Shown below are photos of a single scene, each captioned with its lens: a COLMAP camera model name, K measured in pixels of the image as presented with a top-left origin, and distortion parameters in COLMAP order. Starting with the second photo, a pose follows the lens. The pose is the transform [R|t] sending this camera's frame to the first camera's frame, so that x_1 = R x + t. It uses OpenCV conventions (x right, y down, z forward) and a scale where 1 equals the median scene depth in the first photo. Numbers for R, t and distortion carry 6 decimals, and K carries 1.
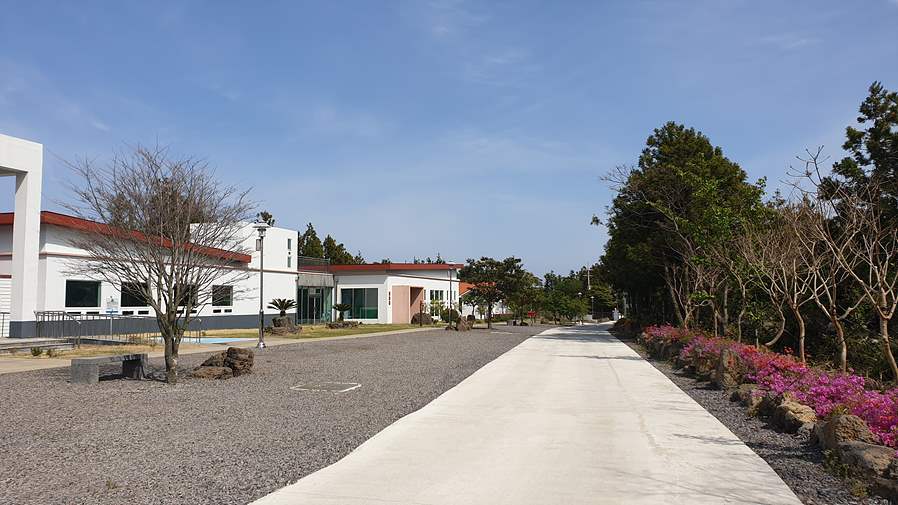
lens RADIAL K [[690.5, 0, 449.0], [0, 690.5, 252.5], [0, 0, 1]] dist [0.053964, -0.001980]
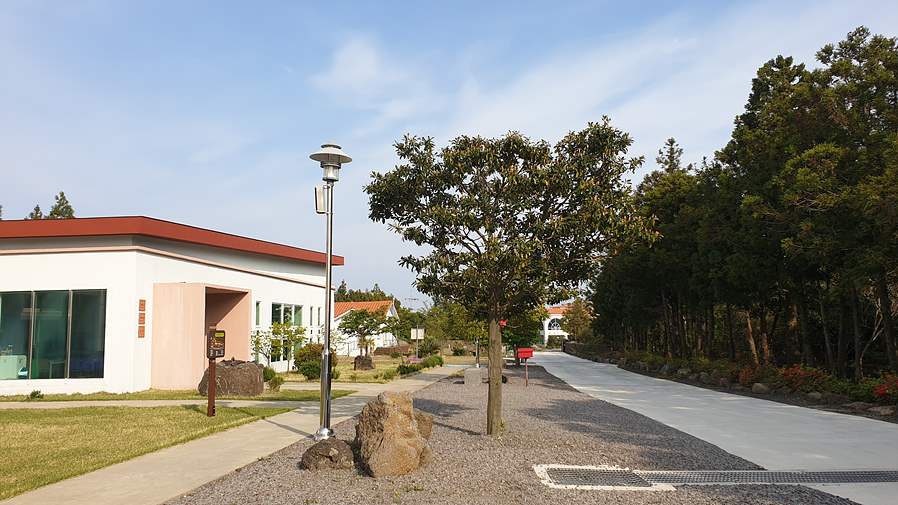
lens RADIAL K [[690.5, 0, 449.0], [0, 690.5, 252.5], [0, 0, 1]] dist [0.053964, -0.001980]
pose [[0.980906, 0.013252, 0.194028, -0.002217], [-0.005104, 0.999086, -0.042436, 0.043072], [-0.194413, 0.040635, 0.980078, 0.569146]]
